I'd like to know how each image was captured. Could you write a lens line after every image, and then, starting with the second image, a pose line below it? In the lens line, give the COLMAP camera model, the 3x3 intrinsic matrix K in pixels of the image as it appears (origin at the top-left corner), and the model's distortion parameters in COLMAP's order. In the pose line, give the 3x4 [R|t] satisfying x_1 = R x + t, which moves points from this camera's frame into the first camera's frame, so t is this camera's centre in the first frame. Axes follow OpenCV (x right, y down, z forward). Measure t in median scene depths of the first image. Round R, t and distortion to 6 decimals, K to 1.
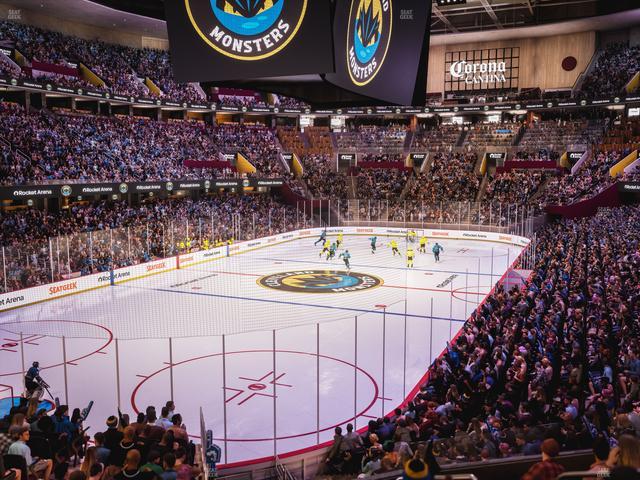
lens RADIAL K [[599.3, 0, 320.6], [0, 599.3, 240.9], [0, 0, 1]] dist [0.001510, 0.000000]
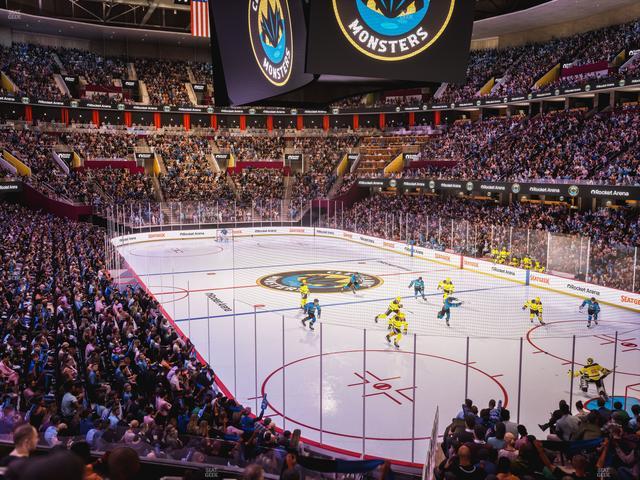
lens RADIAL K [[599.3, 0, 319.4], [0, 599.3, 239.4], [0, 0, 1]] dist [0.001510, 0.000000]
pose [[0.670412, -0.088810, 0.736655, -0.449321], [0.090637, 0.995178, 0.037491, -0.024461], [-0.736432, 0.041634, 0.675229, 0.197586]]
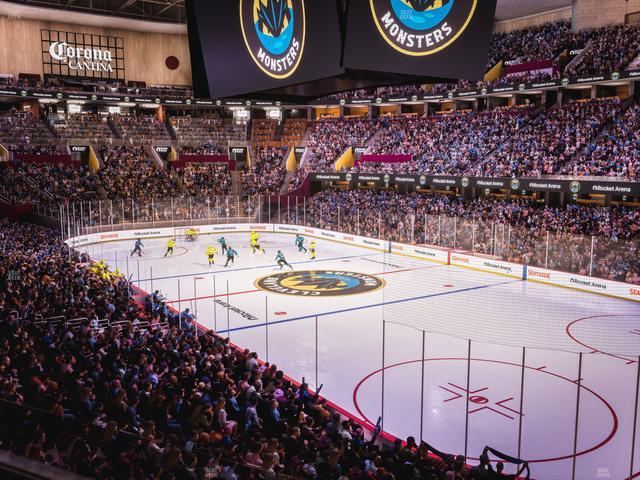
lens RADIAL K [[599.3, 0, 319.3], [0, 599.3, 240.6], [0, 0, 1]] dist [0.001510, 0.000000]
pose [[0.538710, -0.115510, 0.834535, -0.490084], [0.102879, 0.992163, 0.070917, -0.041994], [-0.836186, 0.047653, 0.546372, 0.288682]]
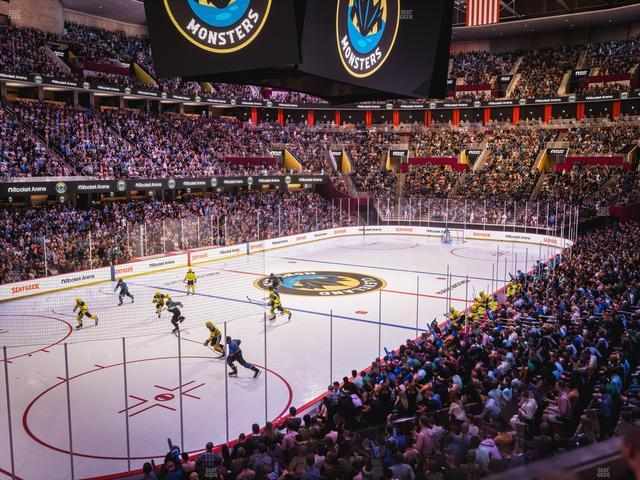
lens RADIAL K [[599.3, 0, 321.3], [0, 599.3, 239.6], [0, 0, 1]] dist [0.001510, 0.000000]
pose [[0.988184, 0.018852, -0.152110, 0.089069], [-0.018340, 0.999820, 0.004772, -0.004235], [0.152173, -0.001926, 0.988352, 0.033683]]
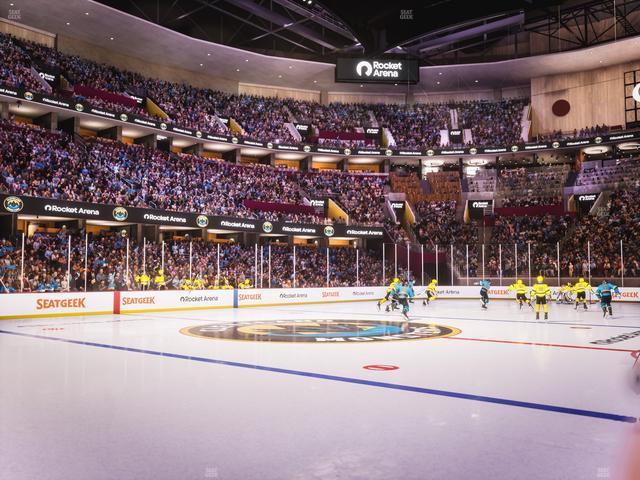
lens RADIAL K [[599.3, 0, 320.9], [0, 599.3, 240.6], [0, 0, 1]] dist [0.001510, 0.000000]
pose [[0.958687, -0.017986, -0.283895, 0.081012], [-0.034275, 0.983425, -0.178046, 0.050234], [0.282391, 0.180420, 0.942180, 0.339483]]
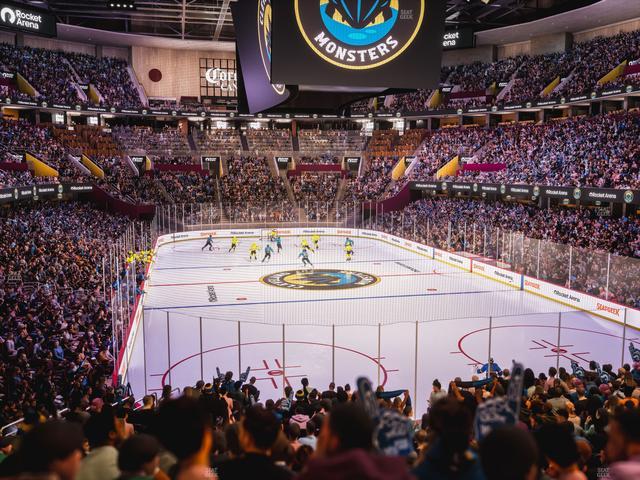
lens RADIAL K [[599.3, 0, 320.1], [0, 599.3, 240.4], [0, 0, 1]] dist [0.001510, 0.000000]
pose [[0.796502, -0.071083, 0.600443, -0.384237], [0.073816, 0.997069, 0.020119, -0.013415], [-0.600113, 0.028298, 0.799414, 0.097386]]
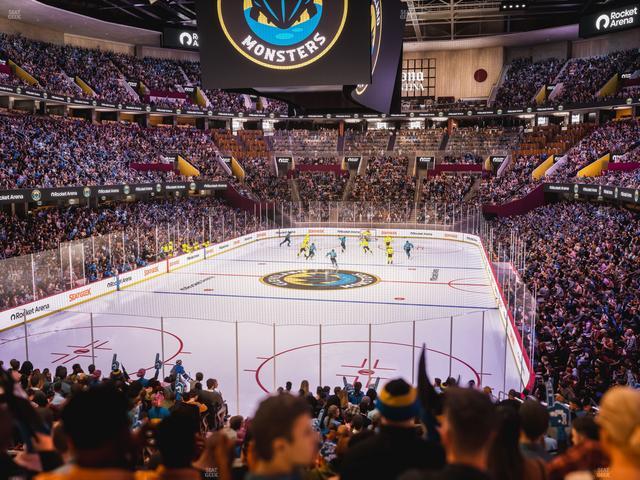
lens RADIAL K [[599.3, 0, 320.2], [0, 599.3, 241.1], [0, 0, 1]] dist [0.001510, 0.000000]
pose [[0.980242, -0.023451, 0.196409, -0.126011], [0.024120, 0.999709, -0.001014, 0.000879], [-0.196328, 0.005731, 0.980522, -0.018854]]
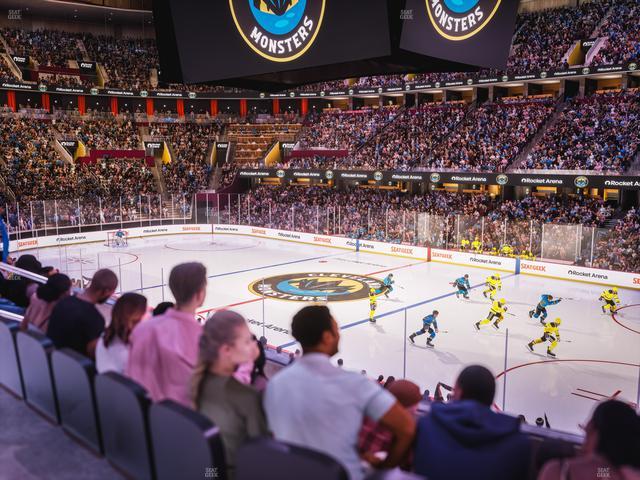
lens RADIAL K [[599.3, 0, 318.3], [0, 599.3, 240.9], [0, 0, 1]] dist [0.001510, 0.000000]
pose [[0.336047, -0.132226, 0.932517, -0.503528], [0.114885, 0.988458, 0.098757, -0.053464], [-0.934812, 0.073945, 0.347359, 0.422503]]
